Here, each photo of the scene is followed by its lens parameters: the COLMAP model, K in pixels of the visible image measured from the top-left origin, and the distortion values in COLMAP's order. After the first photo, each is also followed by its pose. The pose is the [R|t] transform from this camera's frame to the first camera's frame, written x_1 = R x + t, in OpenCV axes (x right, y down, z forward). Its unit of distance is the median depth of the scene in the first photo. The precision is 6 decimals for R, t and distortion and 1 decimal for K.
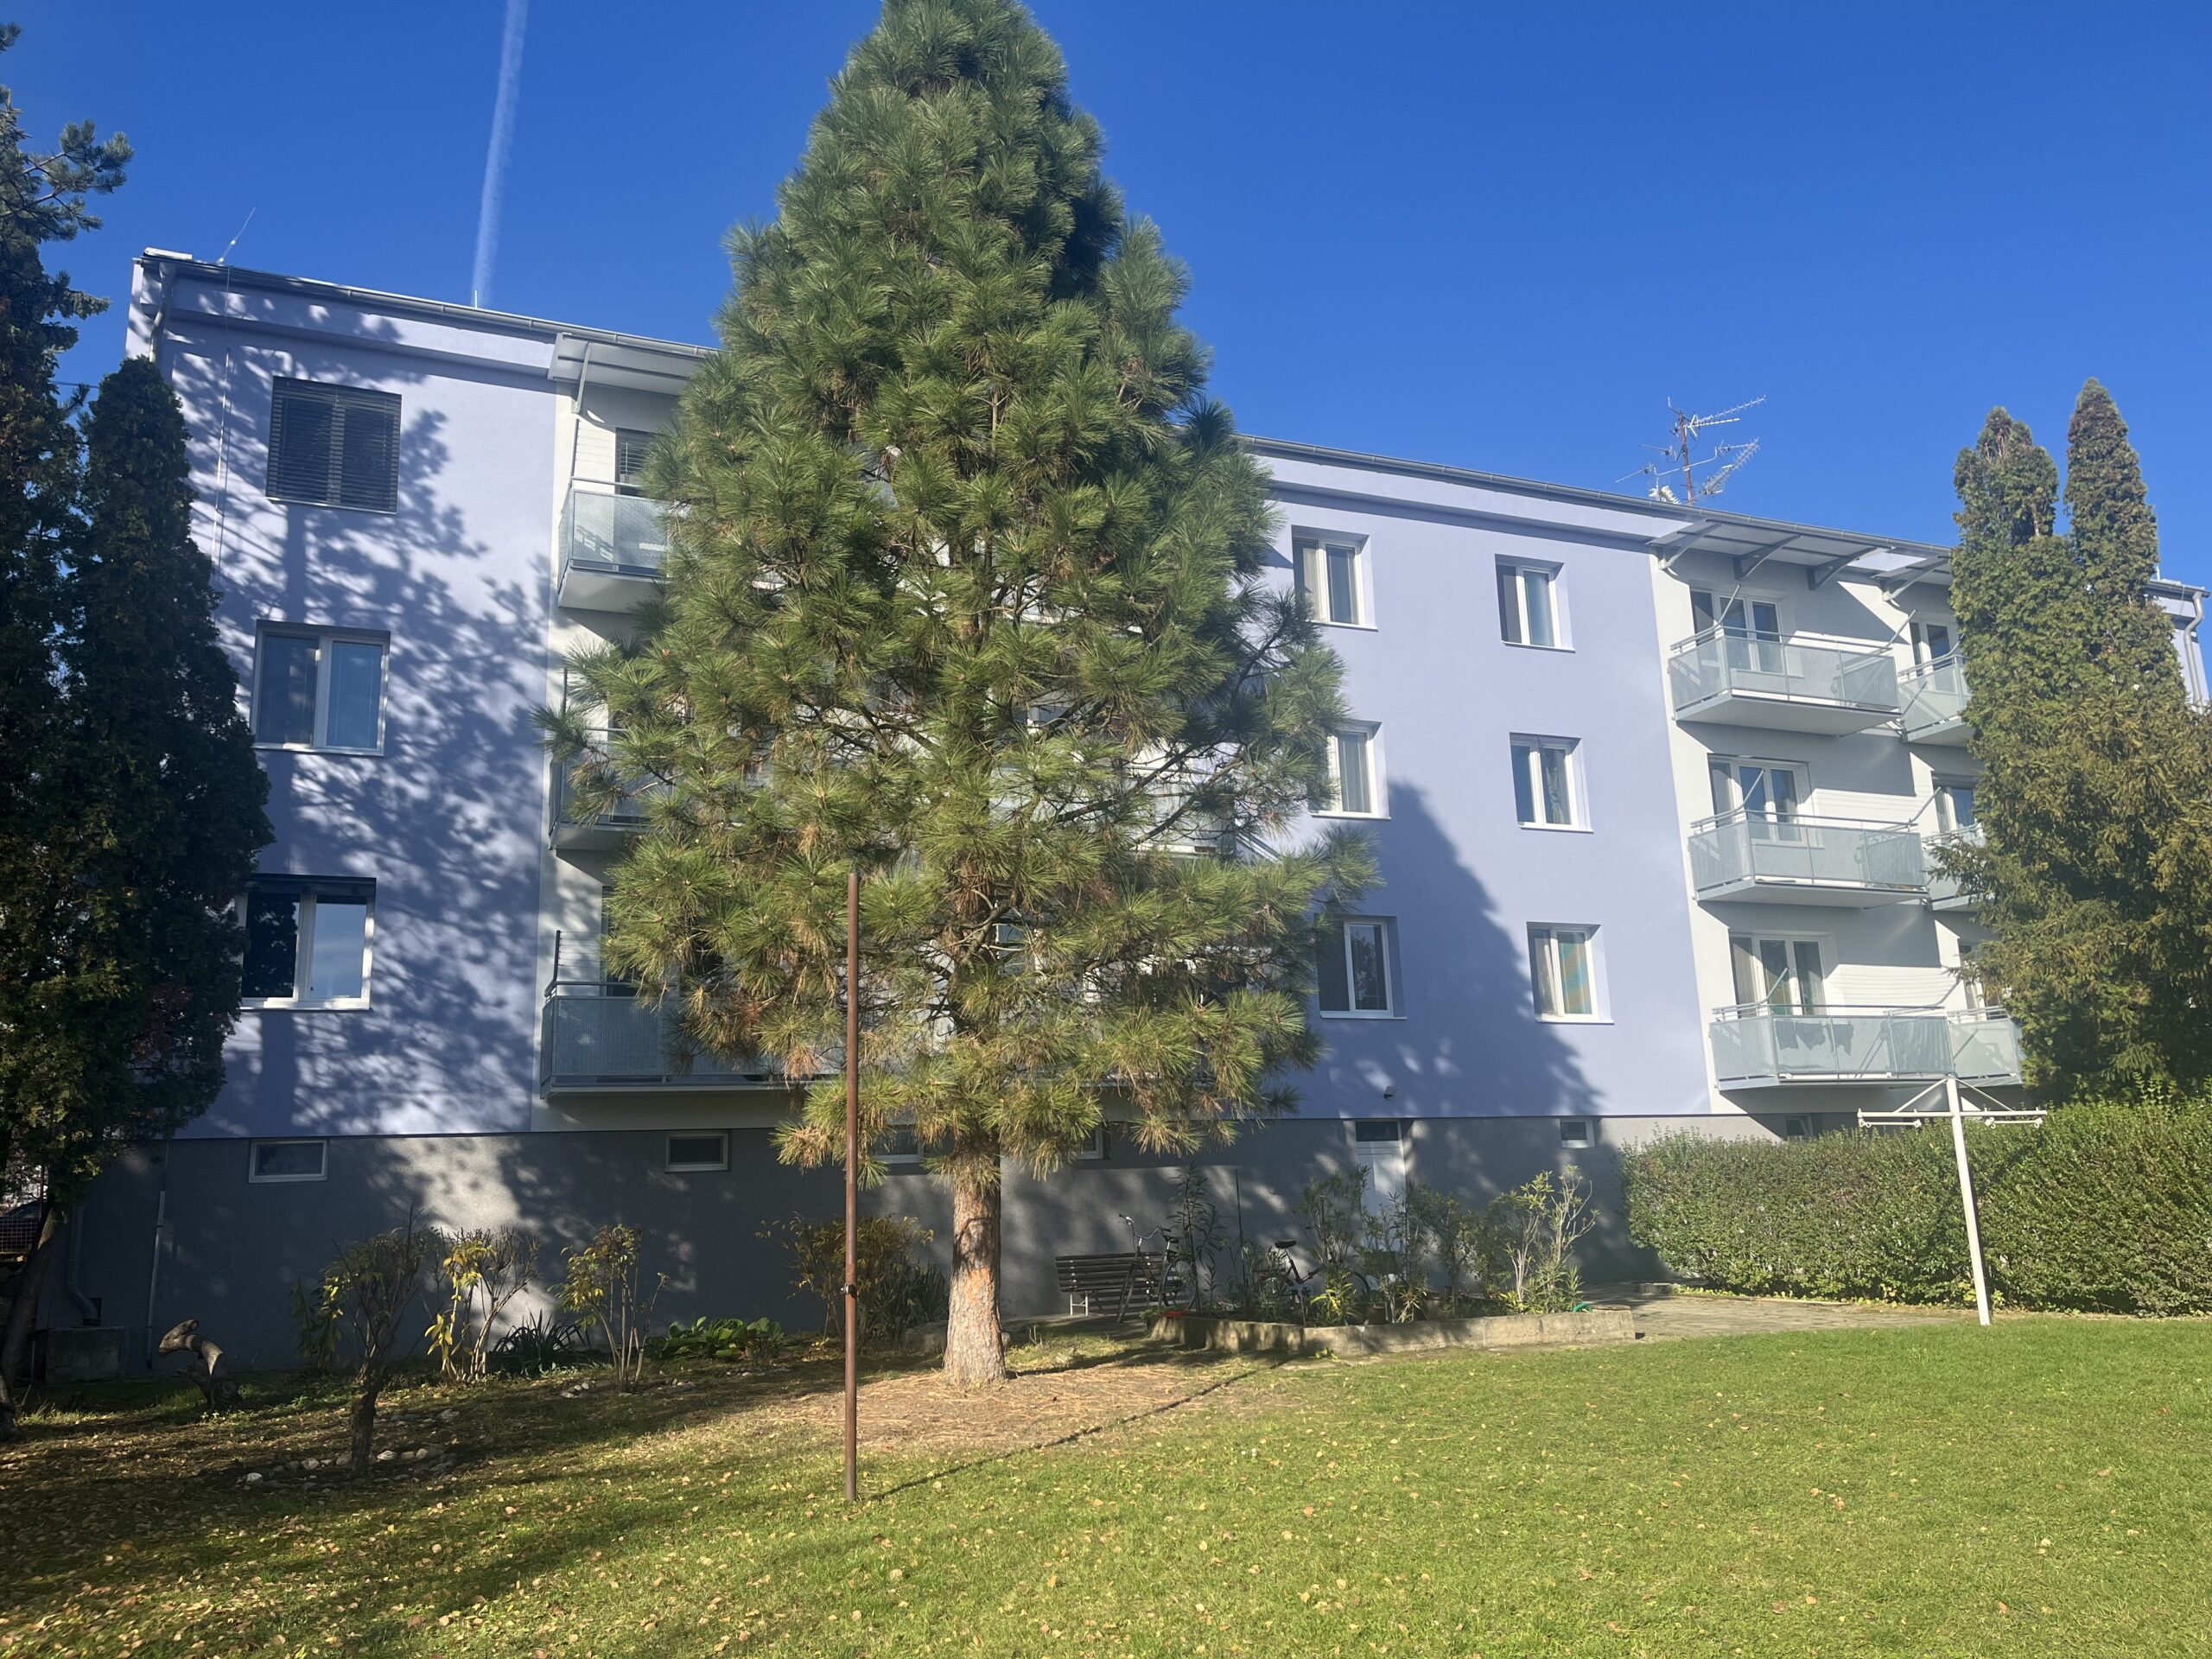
lens RADIAL K [[1637.5, 0, 1107.4], [0, 1637.5, 856.4], [0, 0, 1]] dist [0.081737, -0.104803]
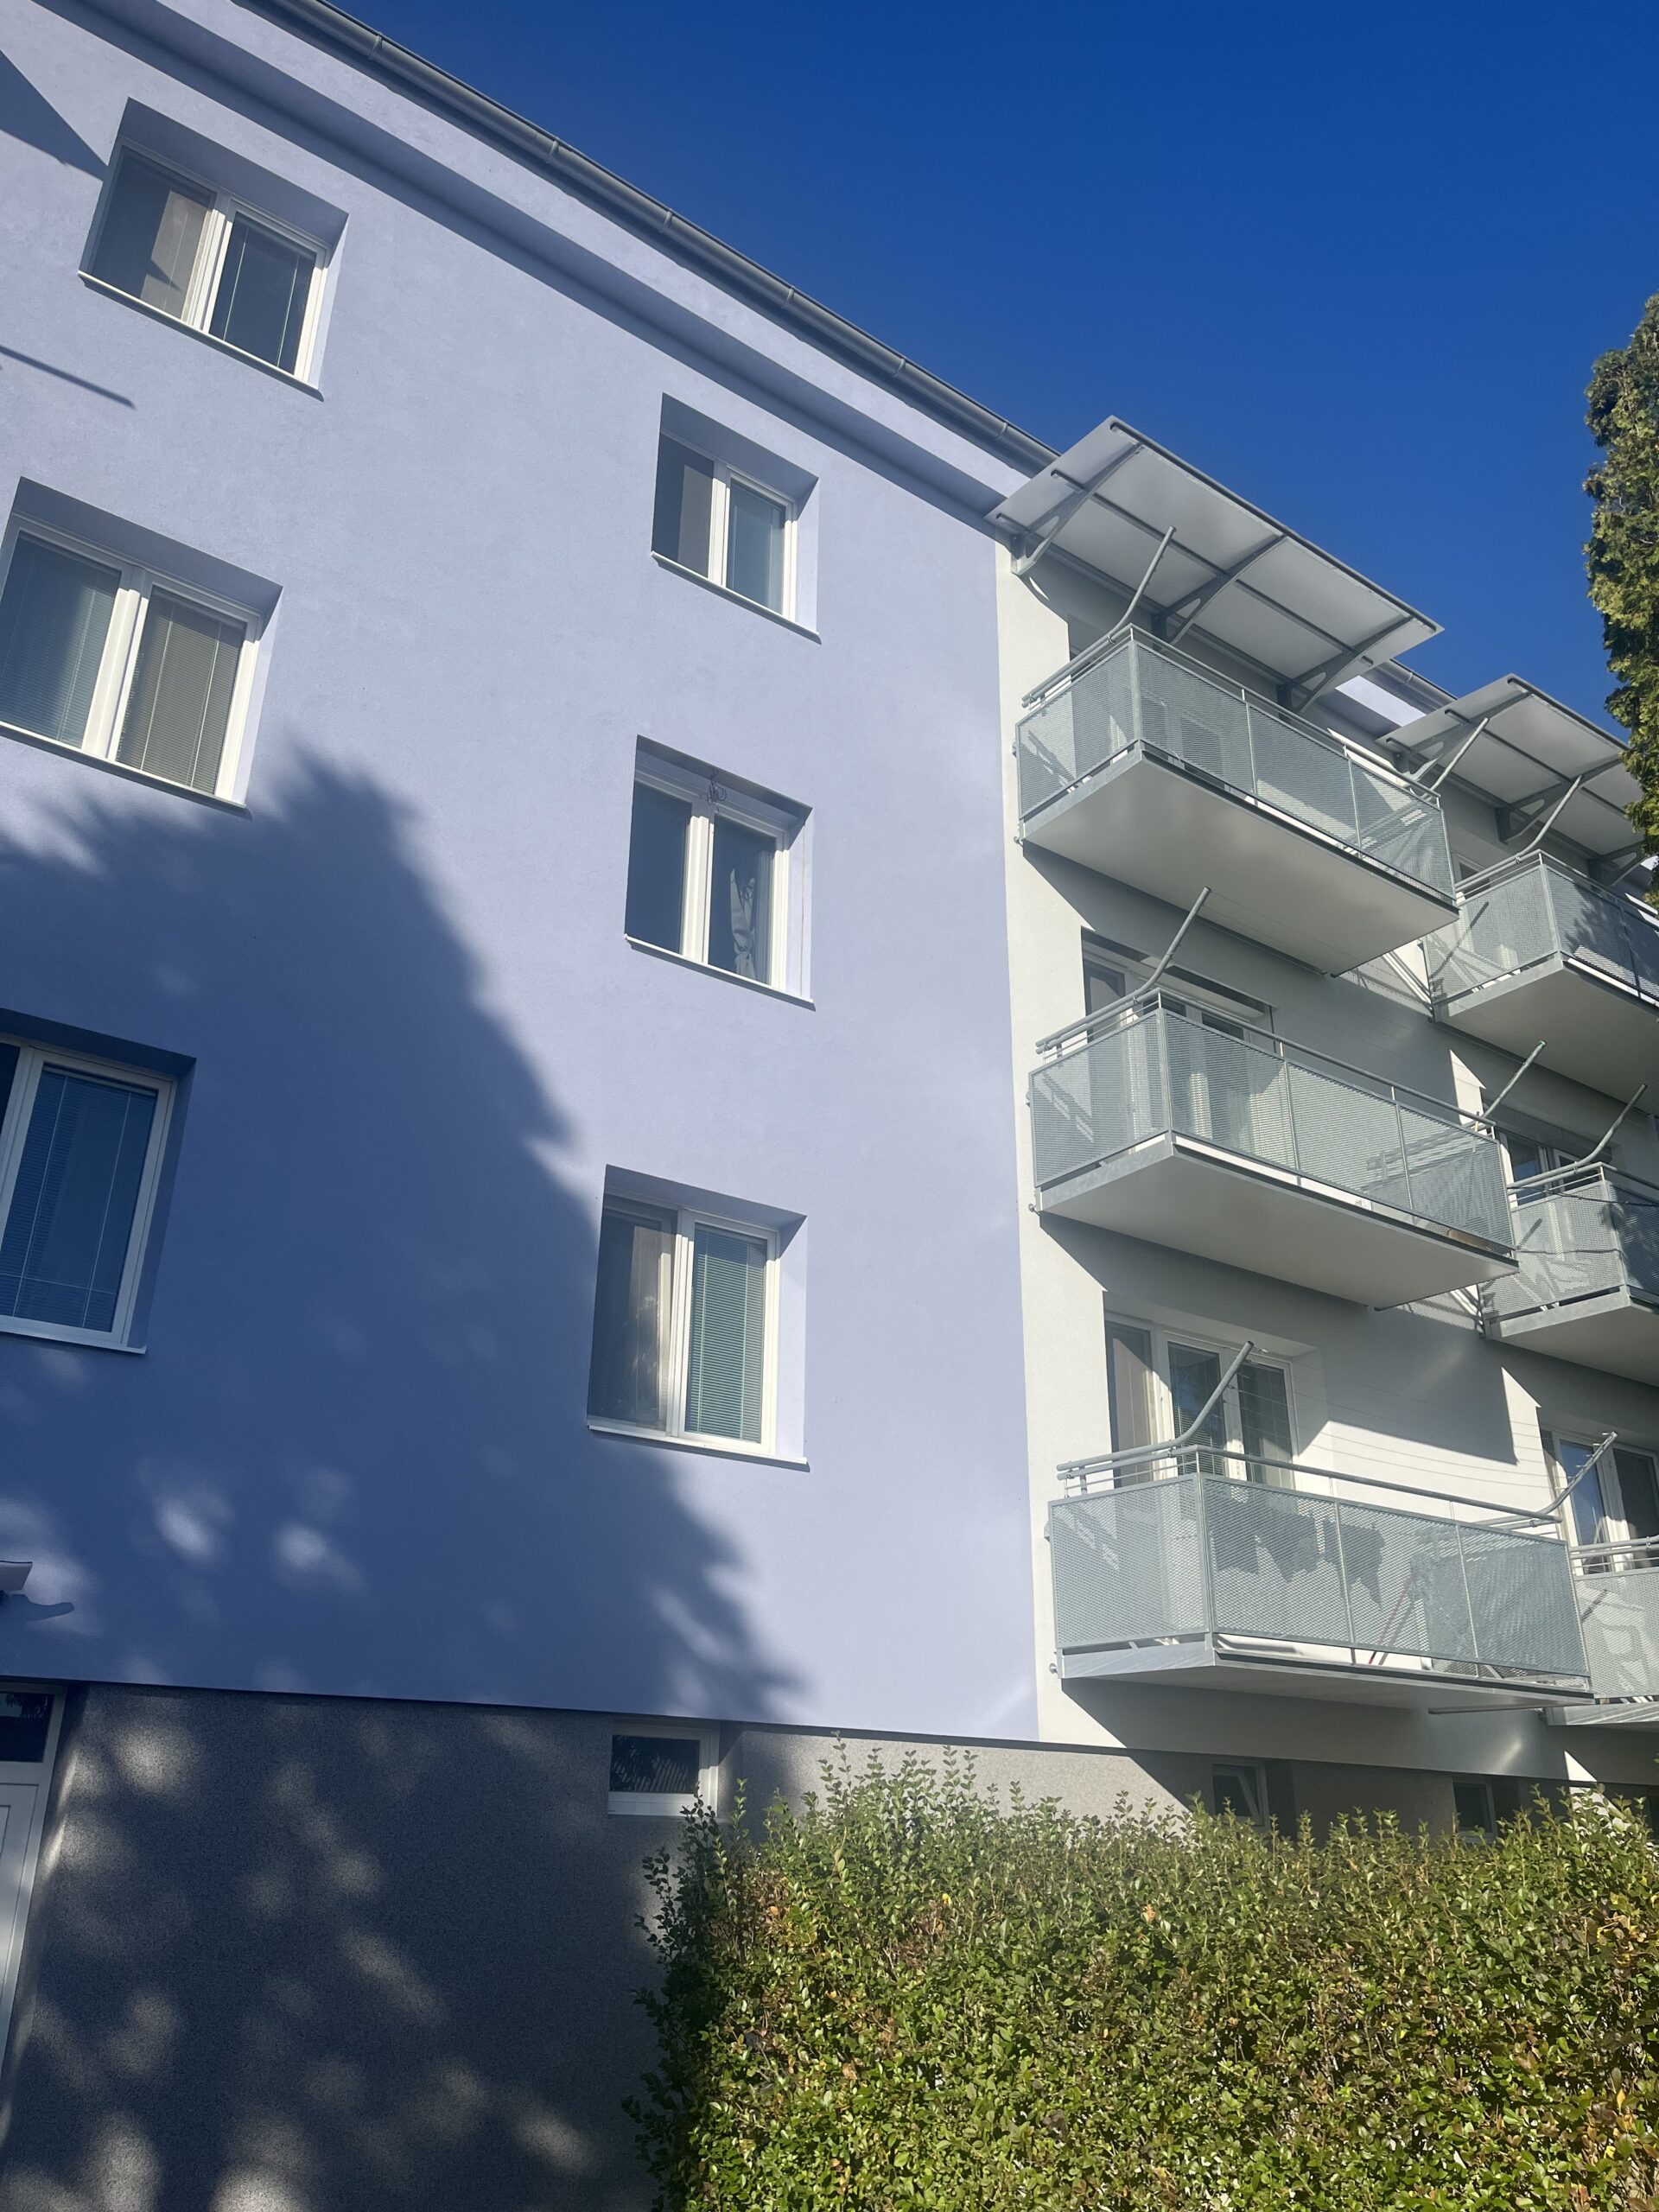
lens RADIAL K [[1637.5, 0, 837.4], [0, 1637.5, 1116.0], [0, 0, 1]] dist [0.081737, -0.104803]
pose [[0.974536, 0.135102, 0.178961, 0.228829], [-0.092093, 0.968845, -0.229911, 0.105707], [-0.204447, 0.207576, 0.956616, 0.605344]]
